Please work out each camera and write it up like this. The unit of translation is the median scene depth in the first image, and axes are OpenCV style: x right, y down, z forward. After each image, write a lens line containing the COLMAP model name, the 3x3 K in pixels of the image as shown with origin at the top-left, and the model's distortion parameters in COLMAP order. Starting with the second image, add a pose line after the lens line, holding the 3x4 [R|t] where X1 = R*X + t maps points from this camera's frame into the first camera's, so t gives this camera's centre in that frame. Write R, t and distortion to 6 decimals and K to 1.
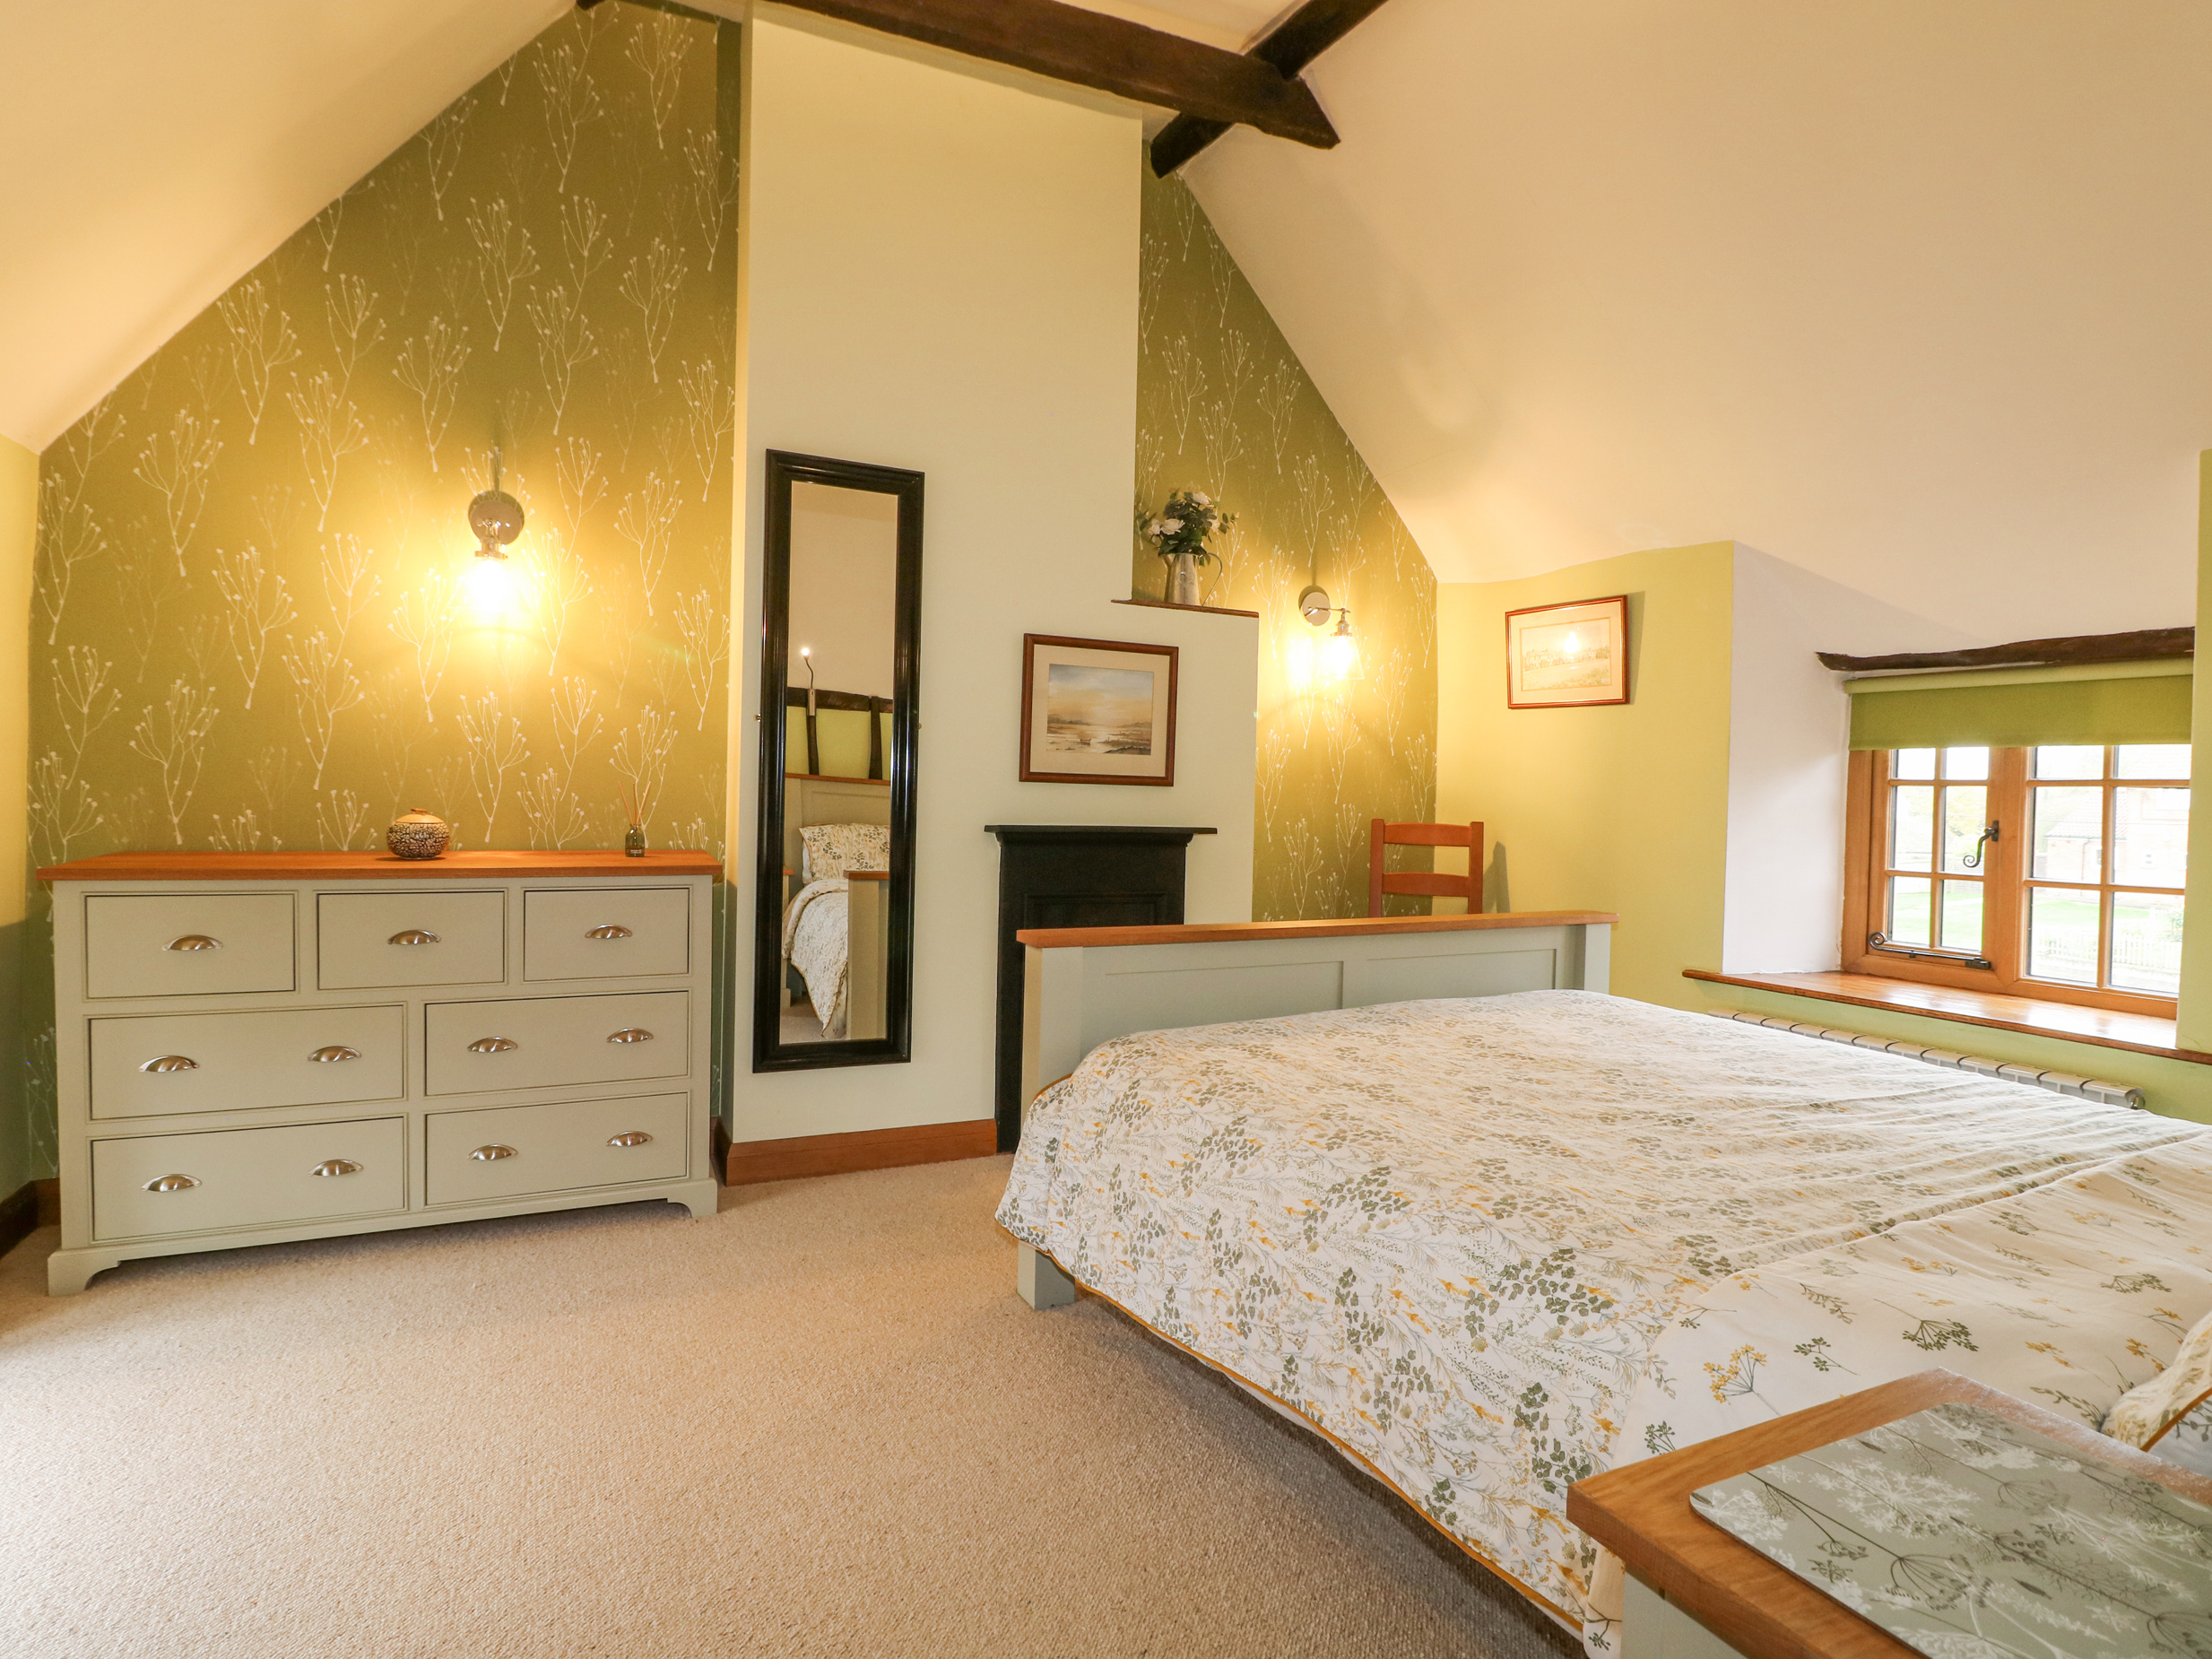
lens RADIAL K [[1150.7, 0, 1111.5], [0, 1150.7, 813.7], [0, 0, 1]] dist [0.003890, -0.017738]
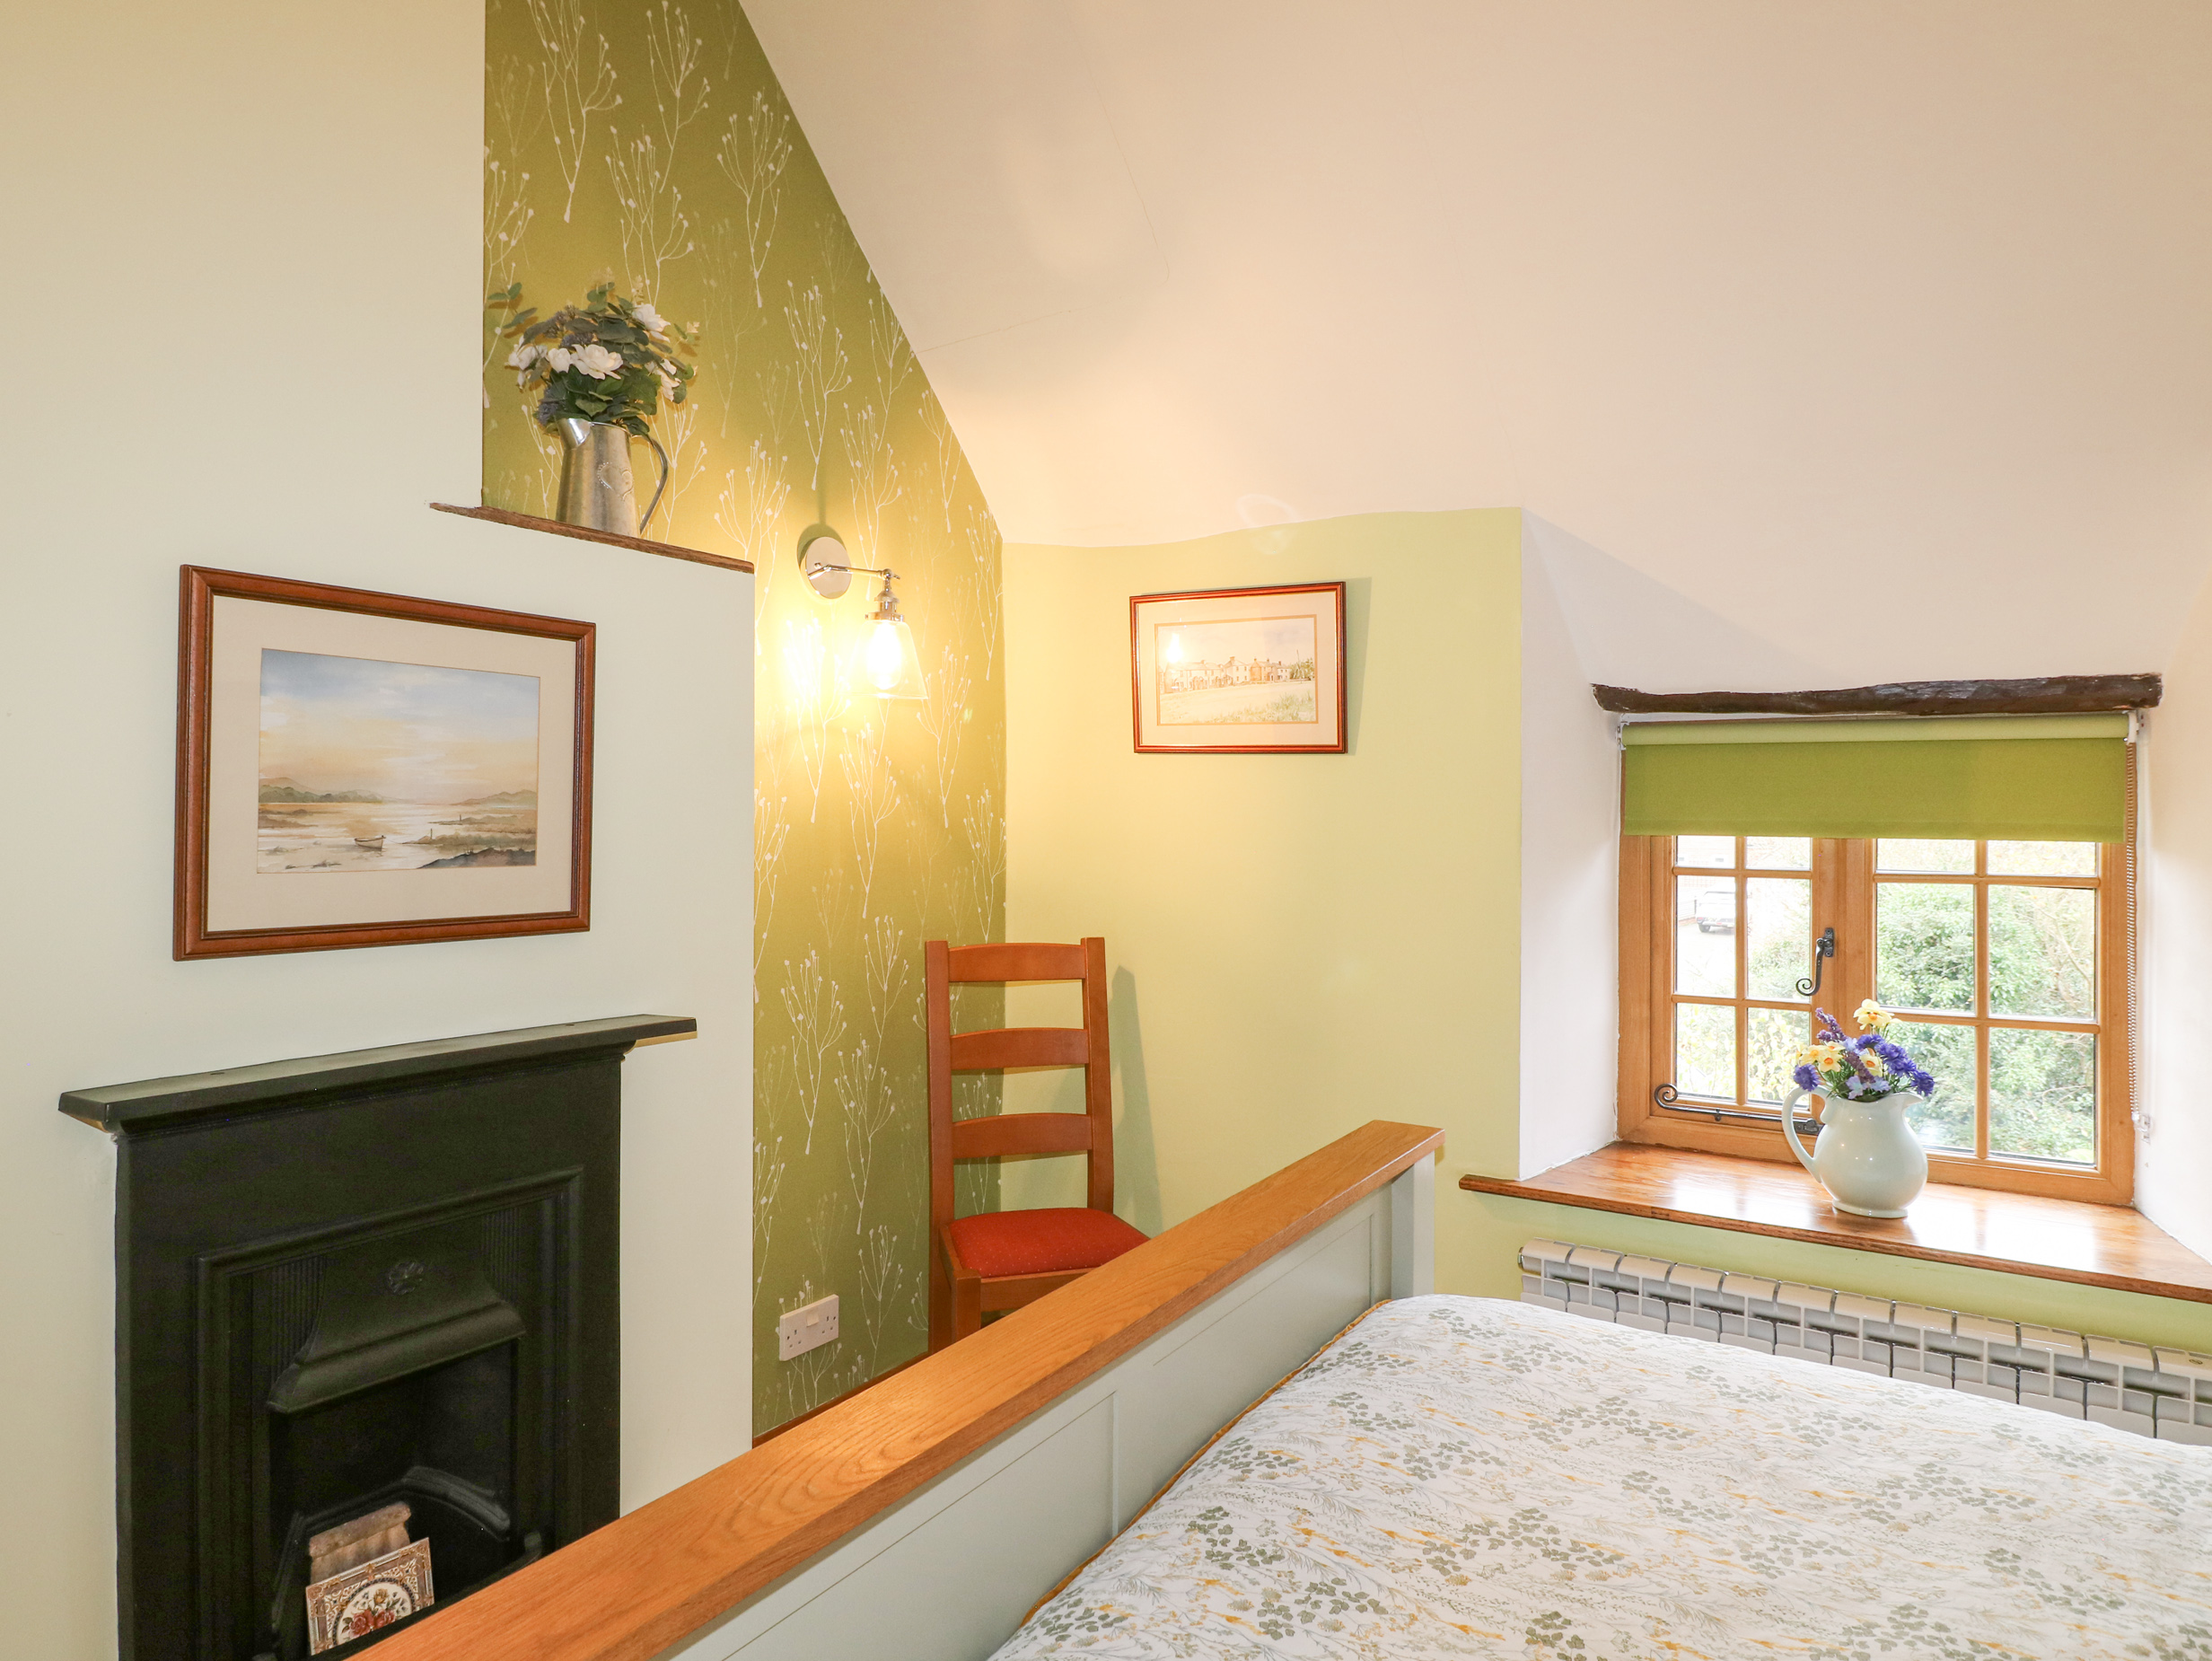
lens RADIAL K [[1321.3, 0, 1112.1], [0, 1321.3, 822.4], [0, 0, 1]] dist [0.004965, -0.013689]
pose [[0.859819, -0.020174, 0.510200, -0.033199], [0.021931, 0.999756, 0.002573, -0.062033], [-0.510127, 0.008977, 0.860052, 0.438908]]
